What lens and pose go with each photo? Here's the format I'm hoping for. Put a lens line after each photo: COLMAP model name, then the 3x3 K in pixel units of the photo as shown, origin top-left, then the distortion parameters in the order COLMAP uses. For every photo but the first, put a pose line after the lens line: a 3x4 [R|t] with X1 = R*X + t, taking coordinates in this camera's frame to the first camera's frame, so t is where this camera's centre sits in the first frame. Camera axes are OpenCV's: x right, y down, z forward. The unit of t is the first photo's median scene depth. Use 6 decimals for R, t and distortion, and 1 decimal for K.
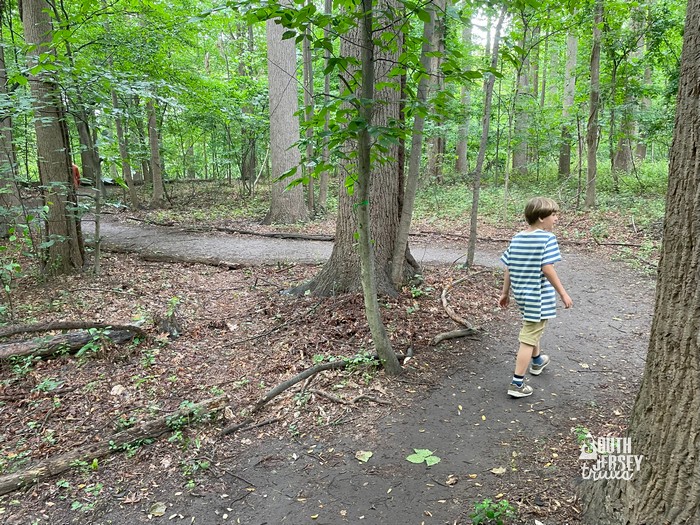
lens RADIAL K [[530.2, 0, 350.4], [0, 530.2, 262.9], [0, 0, 1]] dist [0.011030, 0.005346]
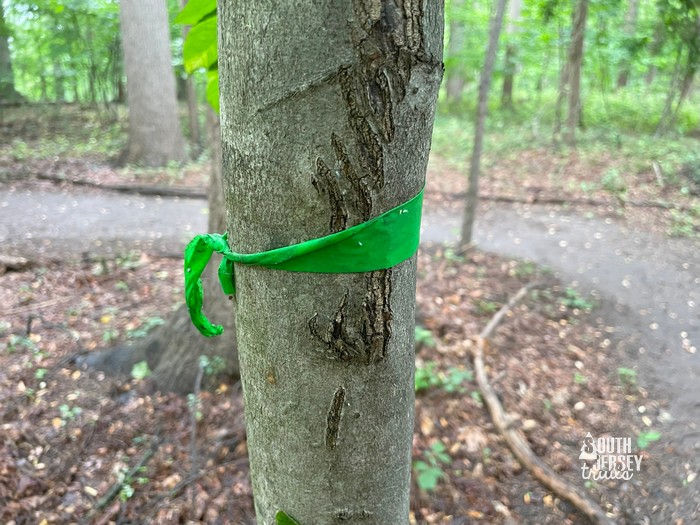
lens RADIAL K [[530.2, 0, 349.7], [0, 530.2, 261.7], [0, 0, 1]] dist [0.011030, 0.005346]
pose [[0.986886, -0.038395, 0.156784, 0.009284], [0.017631, 0.991128, 0.131736, -0.044706], [-0.160451, -0.127244, 0.978808, 0.351097]]
